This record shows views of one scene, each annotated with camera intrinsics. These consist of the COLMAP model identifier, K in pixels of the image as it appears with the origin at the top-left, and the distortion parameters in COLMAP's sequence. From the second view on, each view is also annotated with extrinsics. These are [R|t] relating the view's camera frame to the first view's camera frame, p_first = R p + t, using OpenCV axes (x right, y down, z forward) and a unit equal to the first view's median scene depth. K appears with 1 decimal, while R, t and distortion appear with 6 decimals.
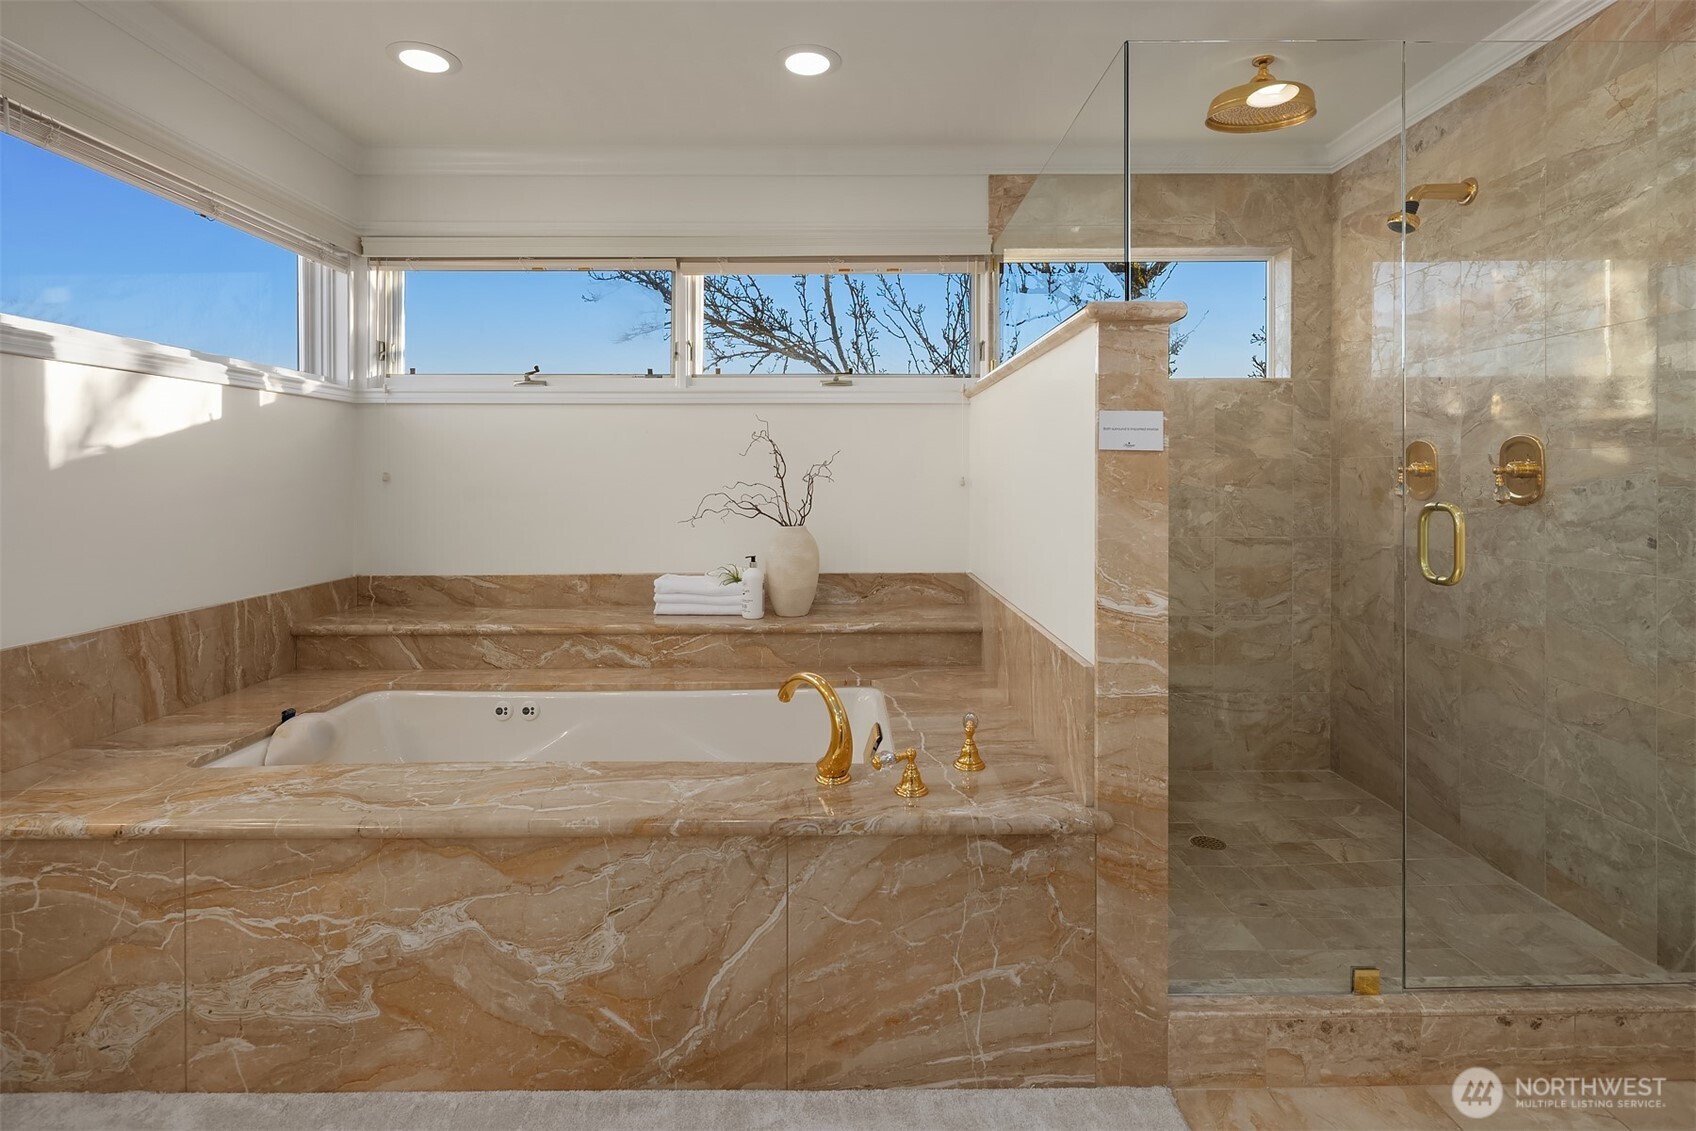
lens RADIAL K [[807.5, 0, 842.3], [0, 807.5, 476.3], [0, 0, 1]] dist [-0.000480, -0.002607]
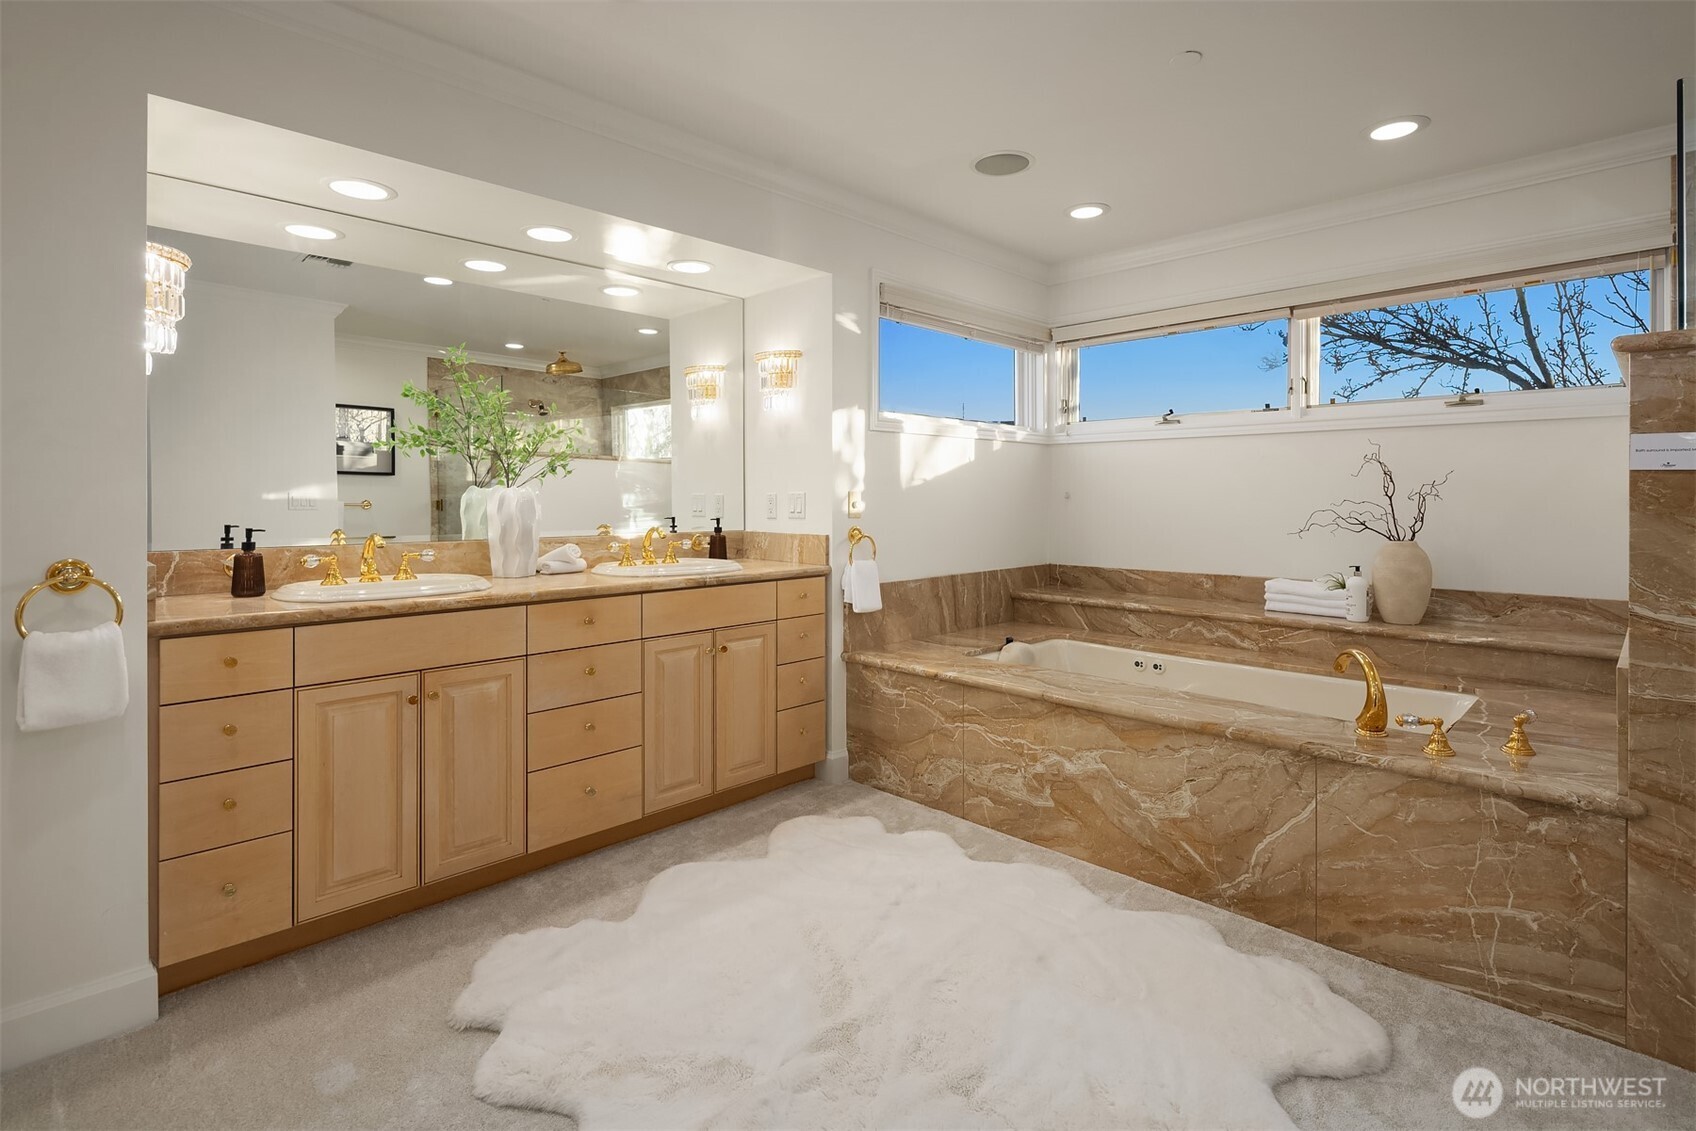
lens RADIAL K [[807.5, 0, 842.3], [0, 807.5, 476.3], [0, 0, 1]] dist [-0.000480, -0.002607]
pose [[0.692509, -0.016522, -0.721220, 0.370796], [-0.001276, 0.999708, -0.024127, 0.003243], [0.721408, 0.017629, 0.692286, -0.536637]]
